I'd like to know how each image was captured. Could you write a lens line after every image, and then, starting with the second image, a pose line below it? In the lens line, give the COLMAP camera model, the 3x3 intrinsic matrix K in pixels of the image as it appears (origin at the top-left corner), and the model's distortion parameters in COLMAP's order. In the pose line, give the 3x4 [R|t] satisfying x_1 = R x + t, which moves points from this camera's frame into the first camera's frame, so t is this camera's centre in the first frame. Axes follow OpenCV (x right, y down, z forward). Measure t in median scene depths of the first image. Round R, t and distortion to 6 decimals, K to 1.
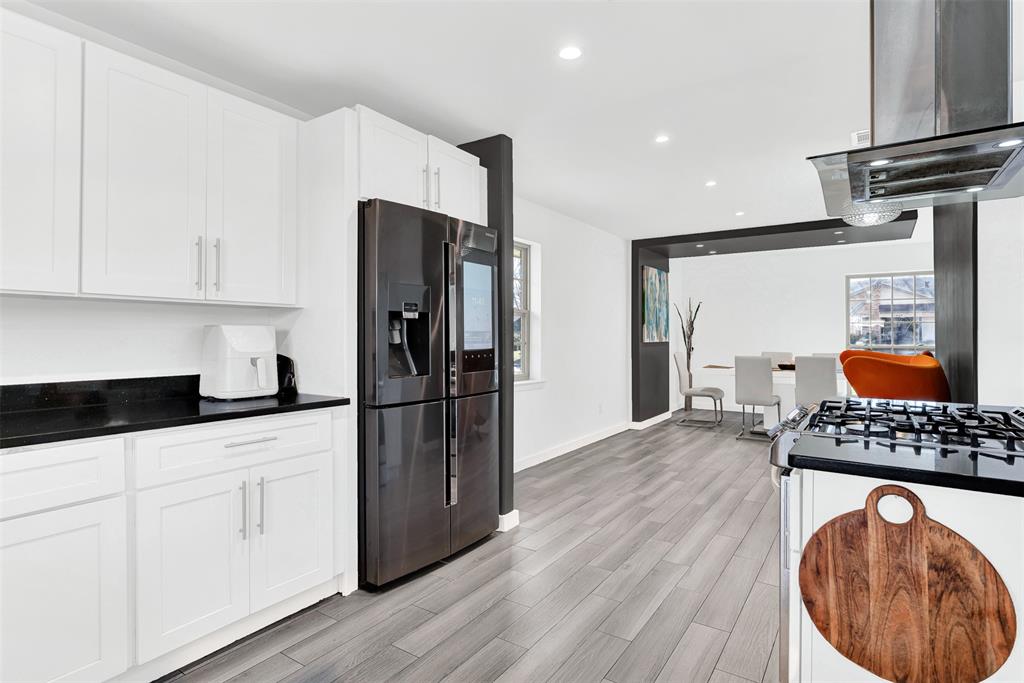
lens RADIAL K [[531.1, 0, 510.0], [0, 531.1, 337.1], [0, 0, 1]] dist [-0.006532, -0.000895]
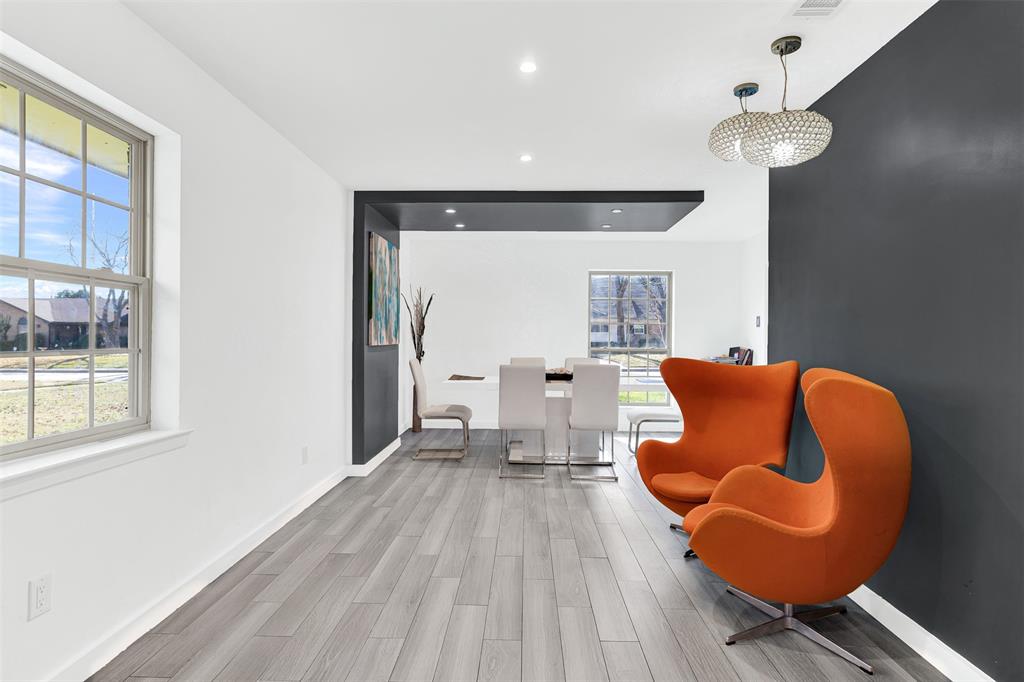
lens RADIAL K [[531.1, 0, 510.0], [0, 531.1, 336.6], [0, 0, 1]] dist [-0.006532, -0.000895]
pose [[0.843628, 0.005767, 0.536898, 0.038634], [-0.004809, 0.999983, -0.003184, -0.000327], [-0.536907, 0.000104, 0.843641, 0.328891]]
